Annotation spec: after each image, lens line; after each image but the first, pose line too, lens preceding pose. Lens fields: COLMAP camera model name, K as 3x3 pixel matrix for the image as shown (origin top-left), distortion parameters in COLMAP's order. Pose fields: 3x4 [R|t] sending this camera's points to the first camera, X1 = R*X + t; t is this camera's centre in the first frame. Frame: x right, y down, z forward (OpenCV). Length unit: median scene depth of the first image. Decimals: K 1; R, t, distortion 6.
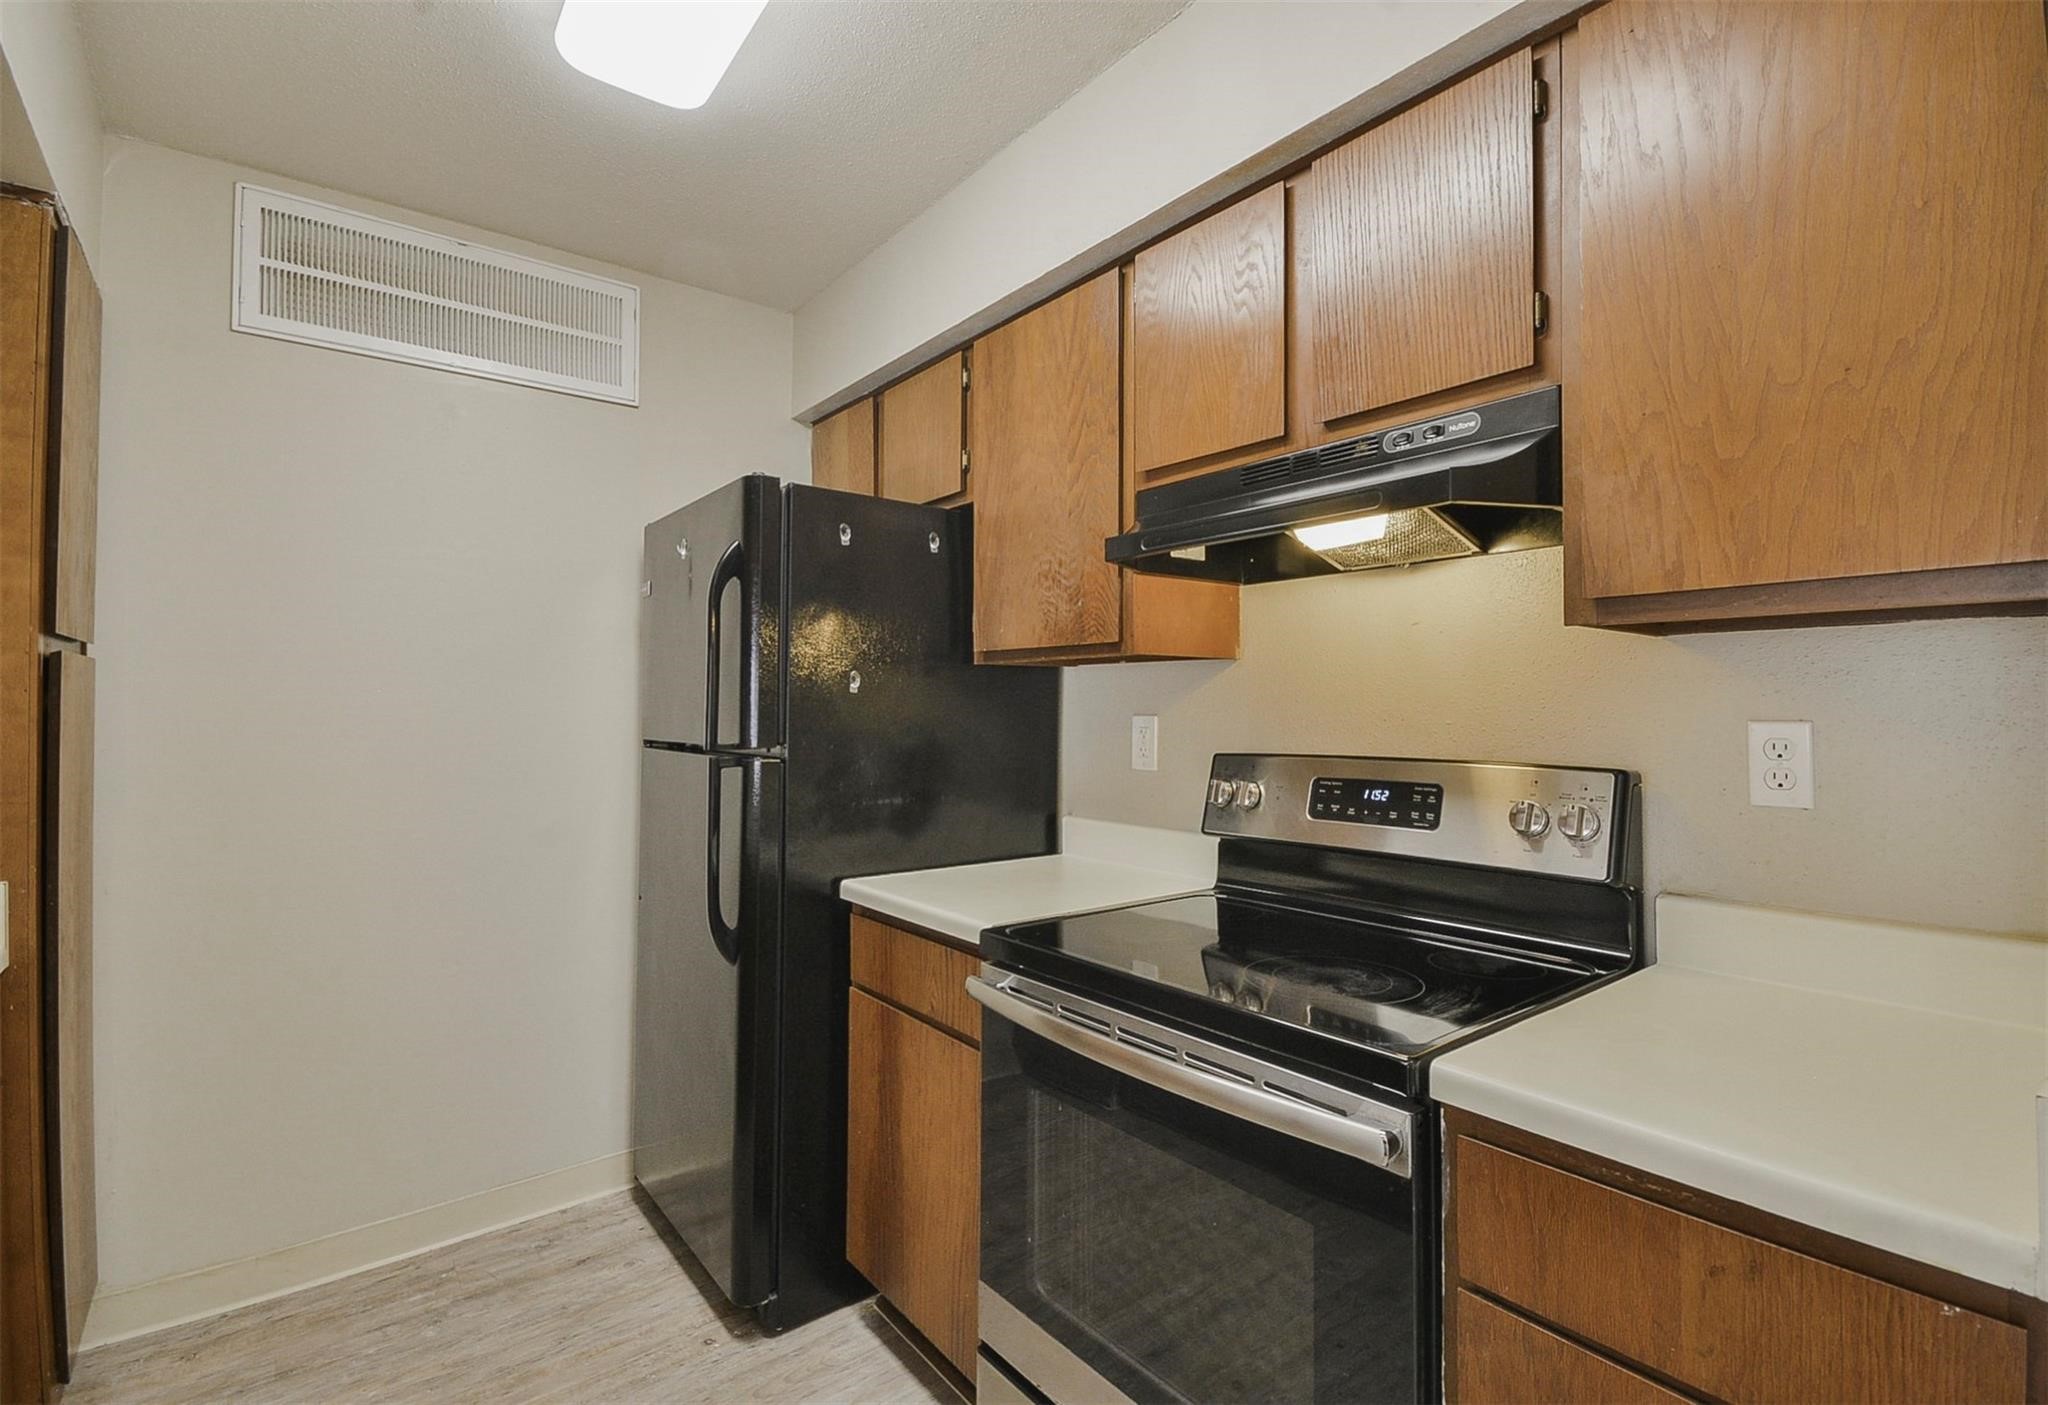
lens RADIAL K [[949.3, 0, 1033.6], [0, 949.3, 703.8], [0, 0, 1]] dist [0.028960, -0.017991]
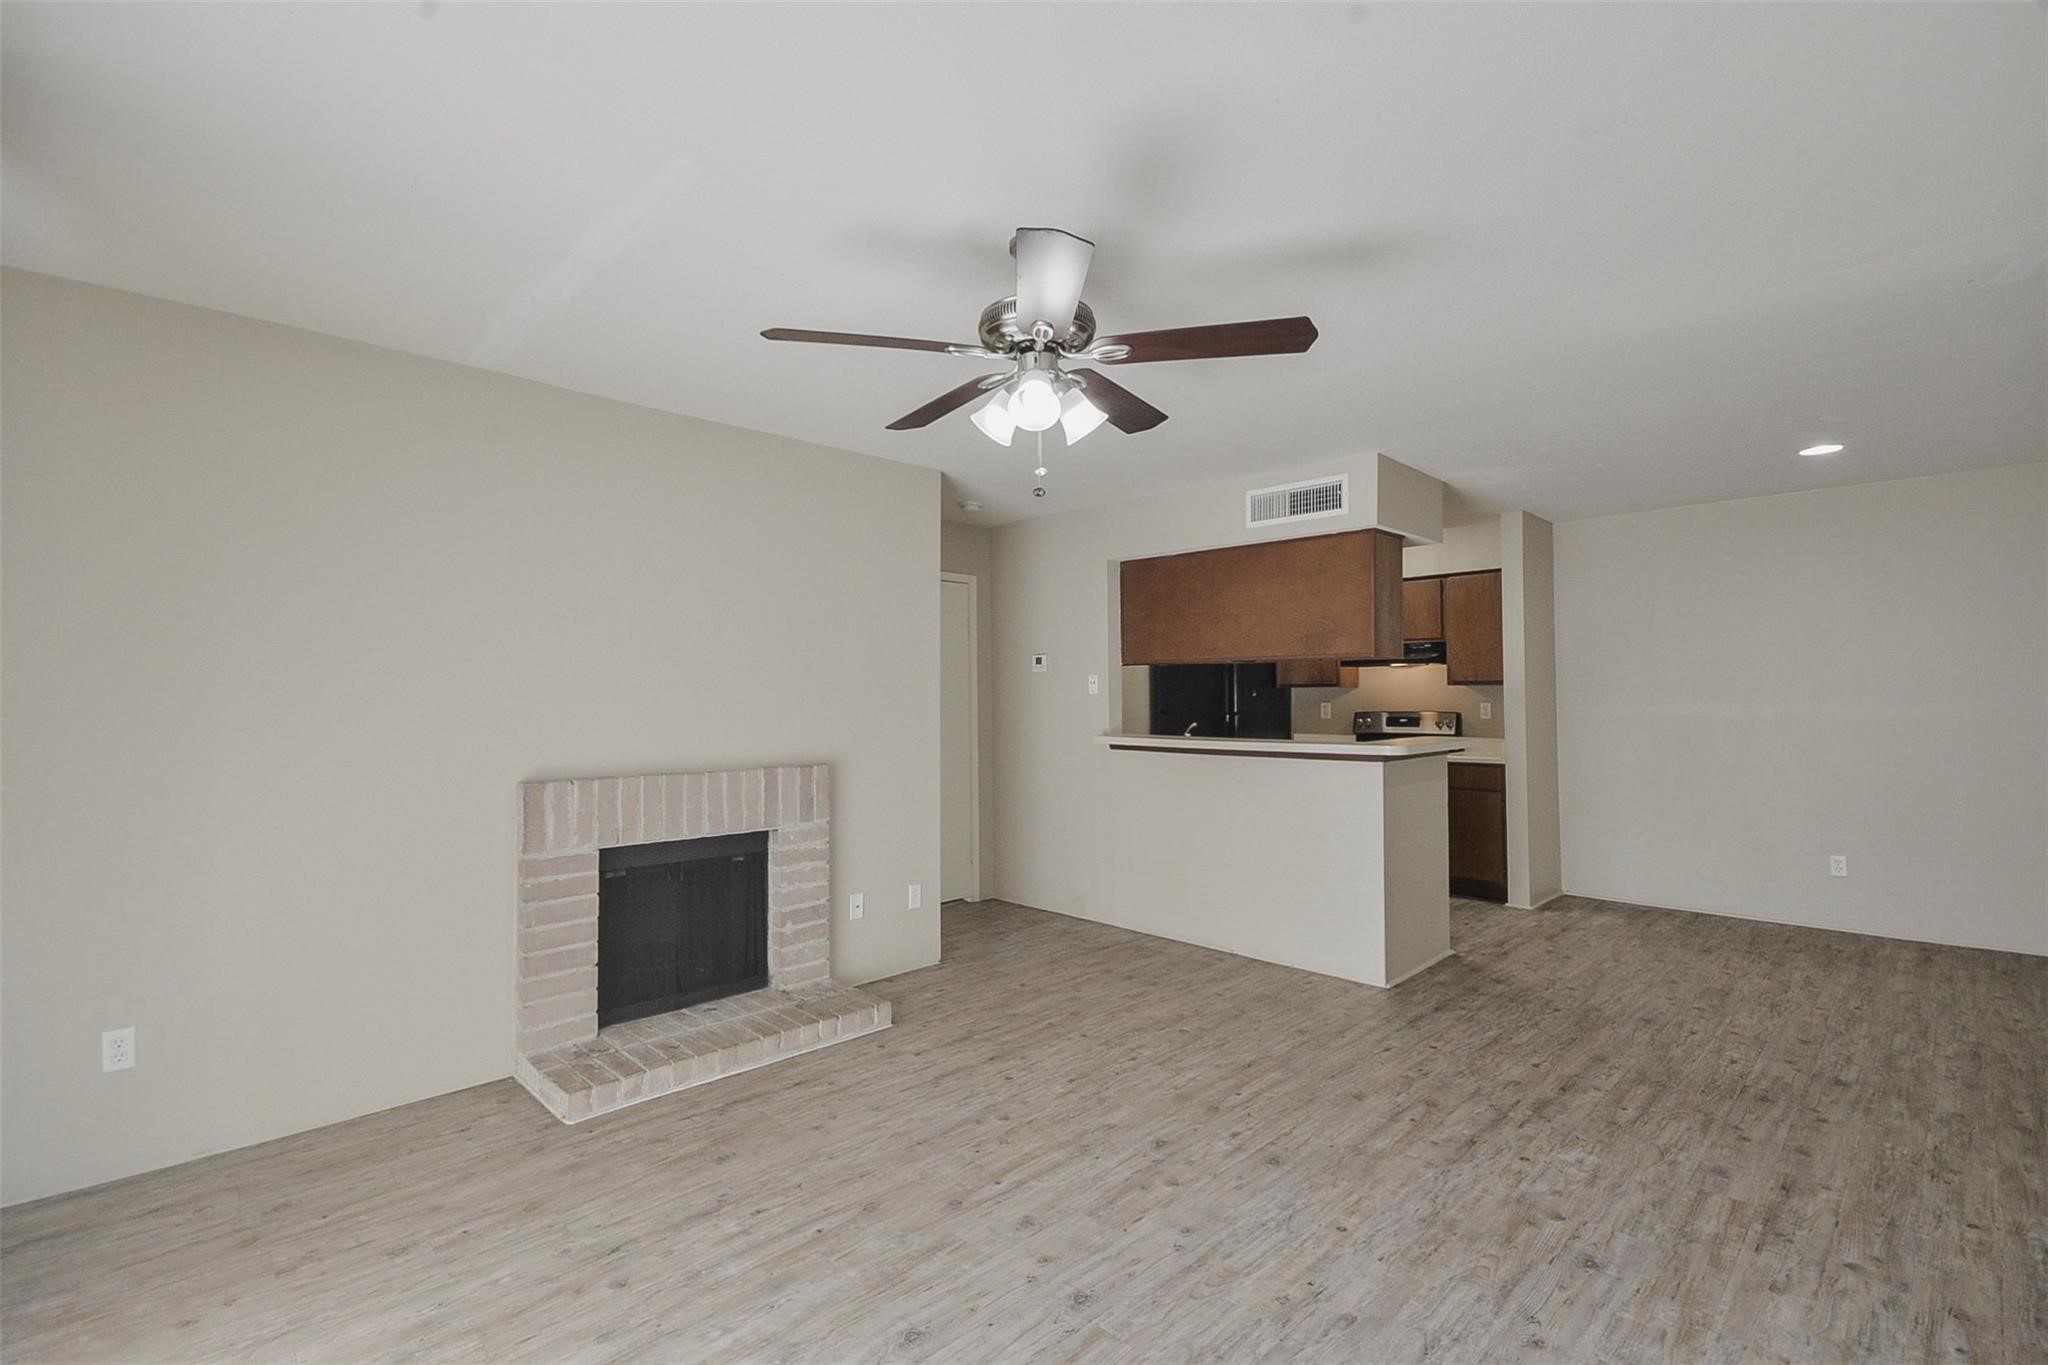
lens RADIAL K [[902.3, 0, 1025.5], [0, 902.3, 675.3], [0, 0, 1]] dist [0.011467, -0.011864]
pose [[0.992784, -0.005543, 0.119790, -1.472385], [0.007253, 0.999878, -0.013849, -0.050684], [-0.119699, 0.014618, 0.992703, -2.300285]]
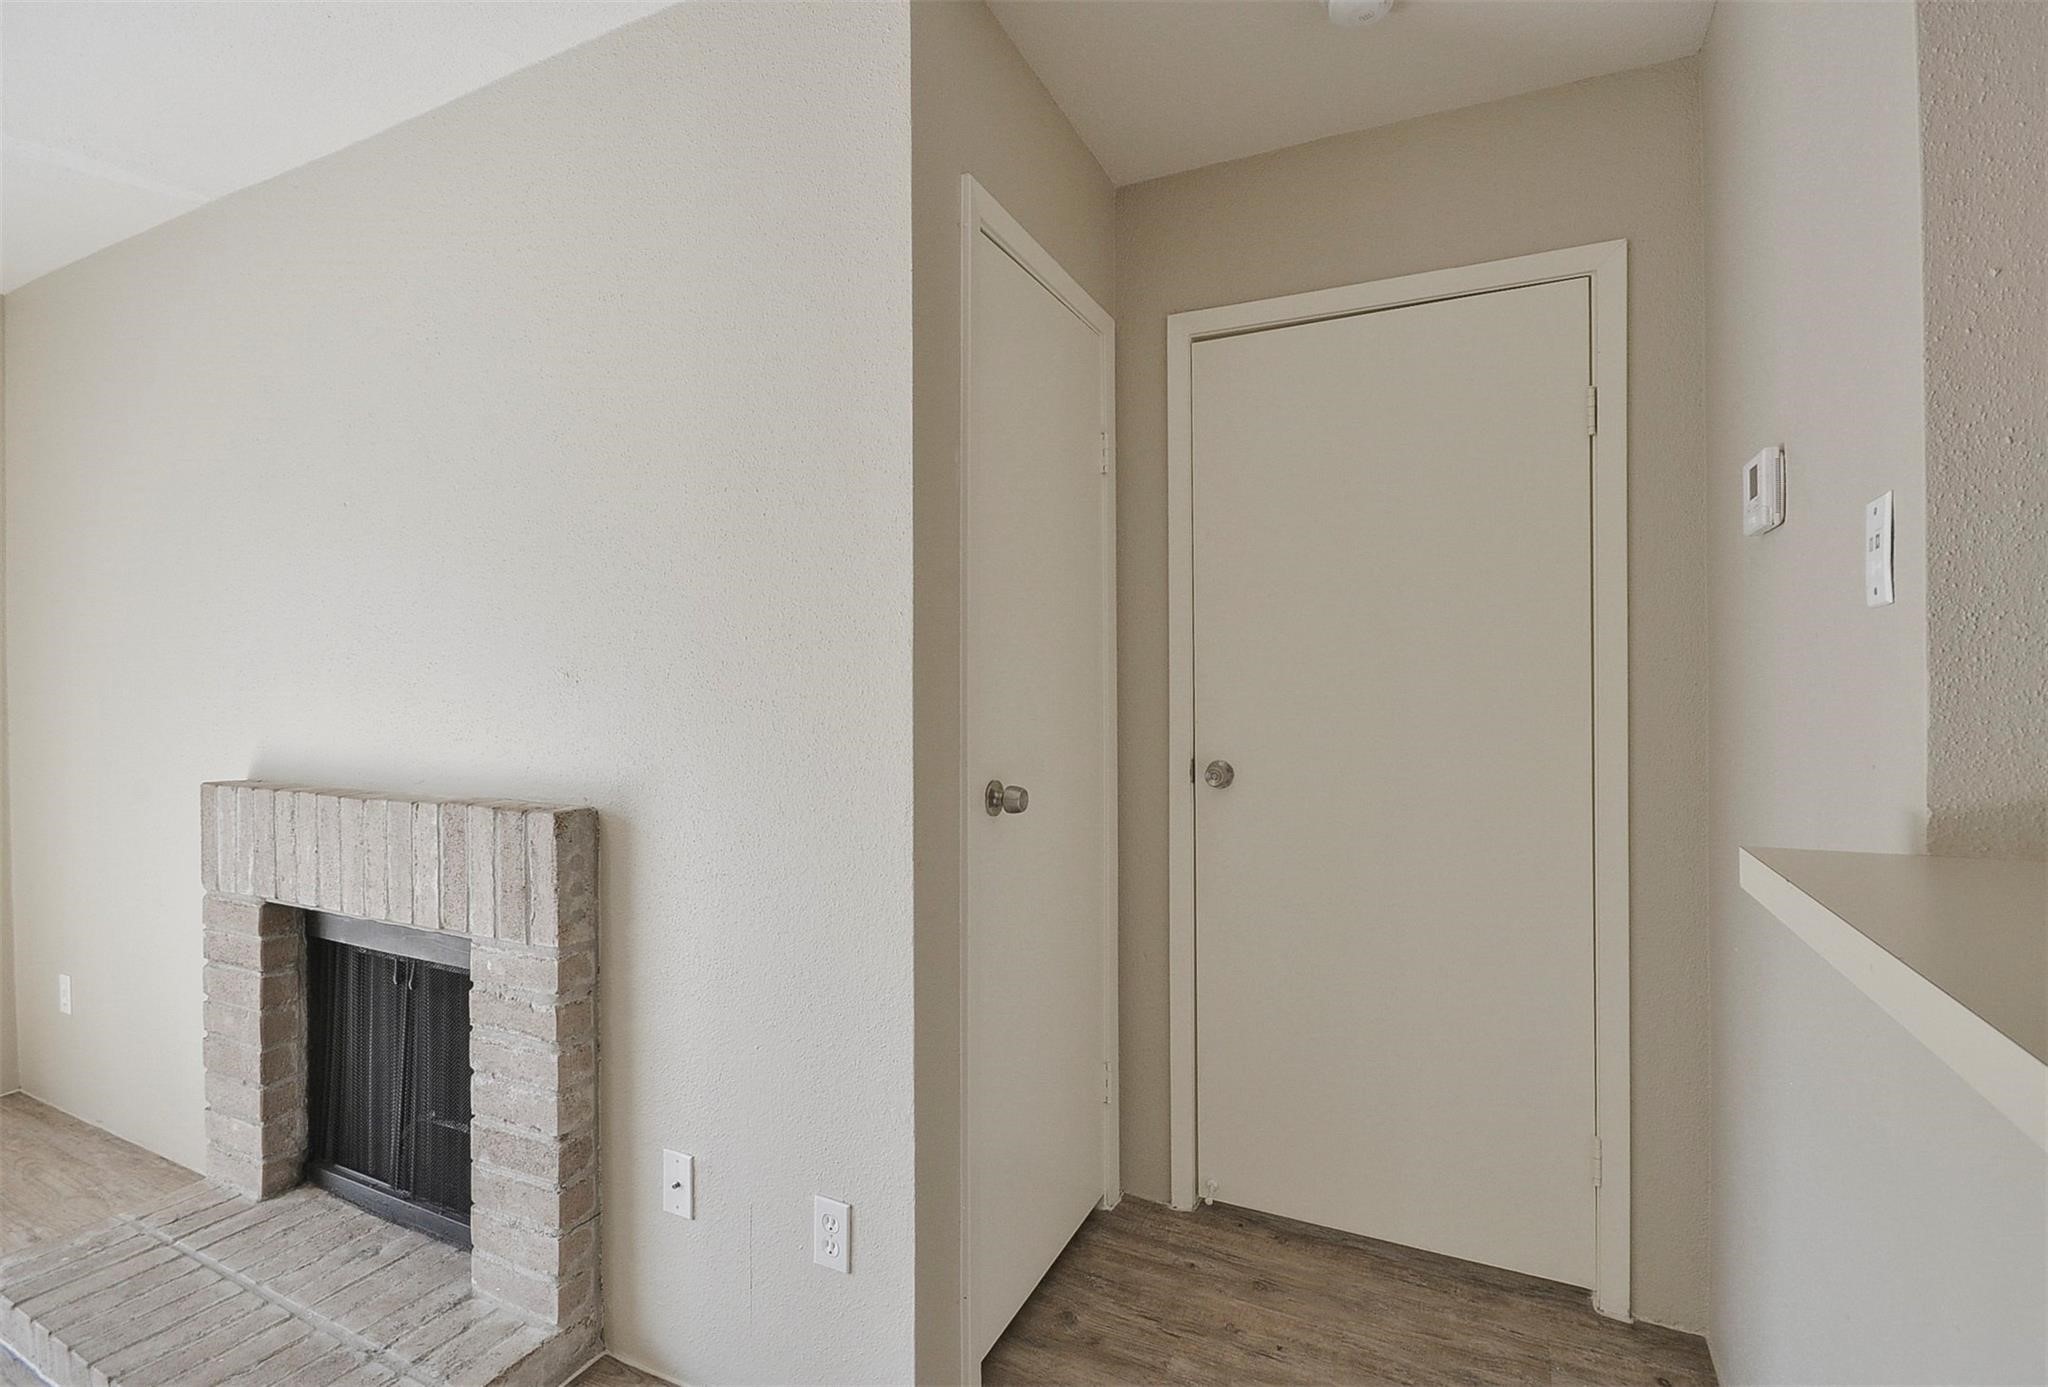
lens RADIAL K [[925.8, 0, 1024.0], [0, 925.8, 693.5], [0, 0, 1]] dist [0.000090, -0.000085]
pose [[0.444645, 0.006736, -0.895682, -0.739491], [0.019737, 0.999655, 0.017317, -0.000359], [0.895489, -0.025378, 0.444359, -0.282609]]
